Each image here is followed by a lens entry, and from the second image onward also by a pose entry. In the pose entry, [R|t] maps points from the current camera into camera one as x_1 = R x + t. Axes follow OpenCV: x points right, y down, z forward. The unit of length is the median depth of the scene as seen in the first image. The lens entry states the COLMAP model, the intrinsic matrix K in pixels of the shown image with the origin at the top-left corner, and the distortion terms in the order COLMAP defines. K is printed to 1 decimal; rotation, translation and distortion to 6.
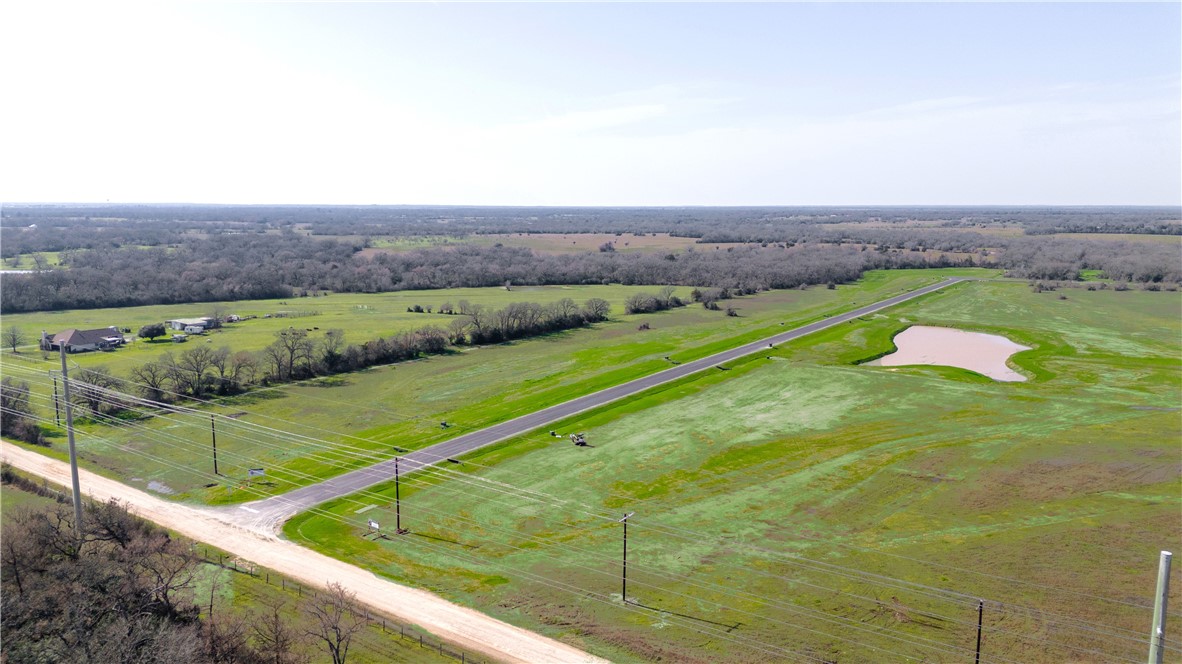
lens RADIAL K [[829.4, 0, 591.0], [0, 829.4, 333.2], [0, 0, 1]] dist [0.052290, -0.022918]
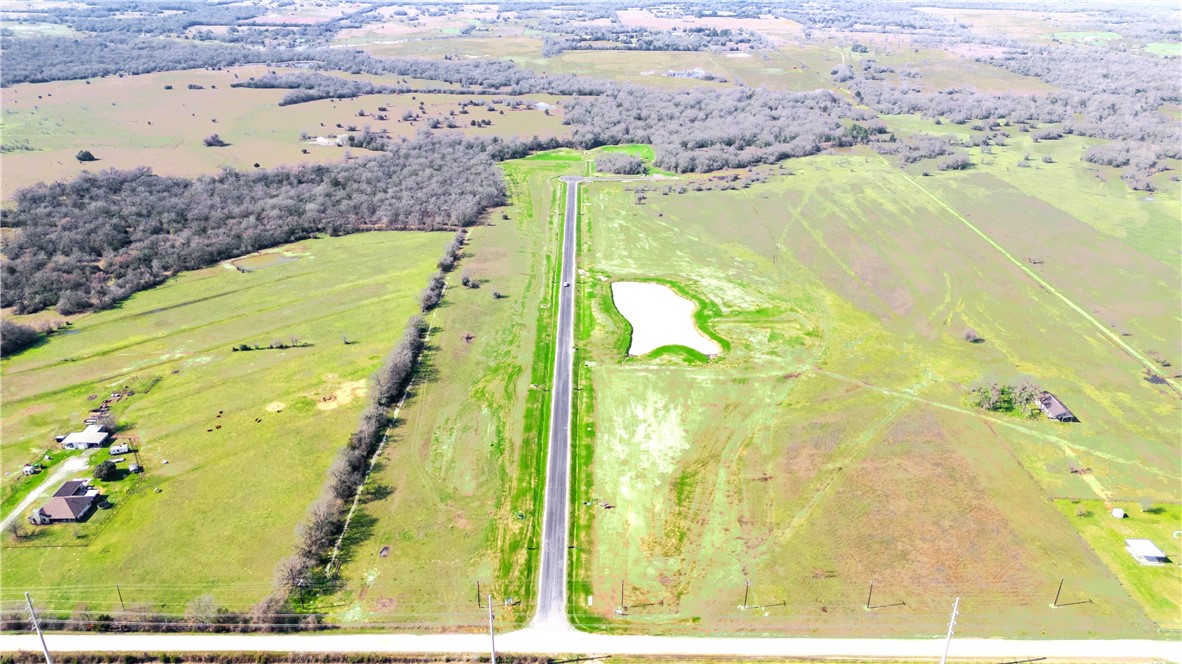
lens RADIAL K [[829.4, 0, 592.9], [0, 829.4, 330.1], [0, 0, 1]] dist [0.052290, -0.022918]
pose [[0.823920, -0.237763, 0.514417, -1.009188], [0.083230, 0.948656, 0.305162, -0.910346], [-0.560561, -0.208614, 0.801406, -0.441863]]
